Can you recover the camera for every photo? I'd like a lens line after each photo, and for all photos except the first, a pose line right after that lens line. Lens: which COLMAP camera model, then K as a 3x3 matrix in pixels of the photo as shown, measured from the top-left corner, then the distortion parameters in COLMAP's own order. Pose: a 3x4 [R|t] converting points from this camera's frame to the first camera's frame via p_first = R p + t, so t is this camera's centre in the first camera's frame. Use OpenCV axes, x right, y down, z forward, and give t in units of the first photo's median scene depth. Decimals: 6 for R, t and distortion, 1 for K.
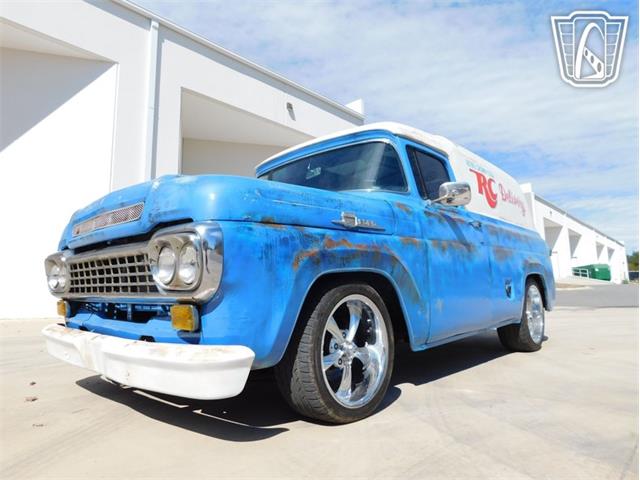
lens RADIAL K [[419.8, 0, 317.9], [0, 419.8, 239.6], [0, 0, 1]] dist [-0.055488, 0.041536]
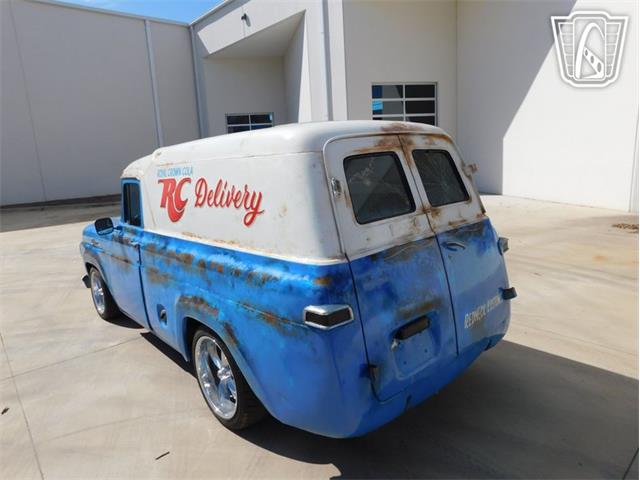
lens RADIAL K [[419.8, 0, 315.6], [0, 419.8, 240.6], [0, 0, 1]] dist [-0.055488, 0.041536]
pose [[-0.102228, 0.221914, -0.969693, 2.079408], [0.187391, 0.961643, 0.200316, -0.265848], [0.976951, -0.161233, -0.139891, 2.399566]]
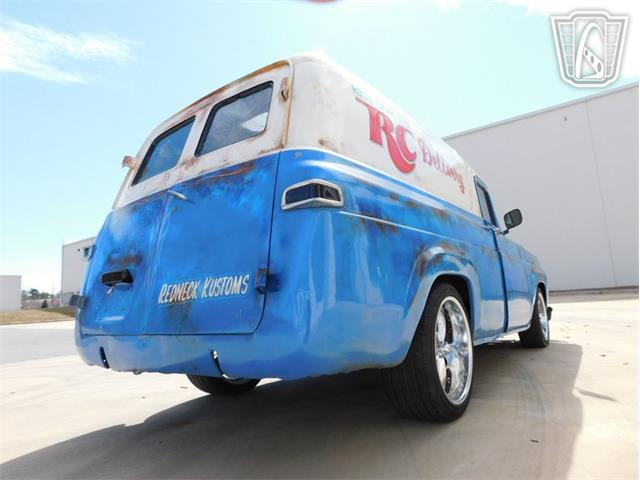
lens RADIAL K [[419.8, 0, 315.2], [0, 419.8, 239.8], [0, 0, 1]] dist [-0.055488, 0.041536]
pose [[-0.992404, 0.064491, -0.104767, 0.753243], [0.090692, 0.958917, -0.268799, 0.403246], [0.083128, -0.276259, -0.957482, 3.463949]]
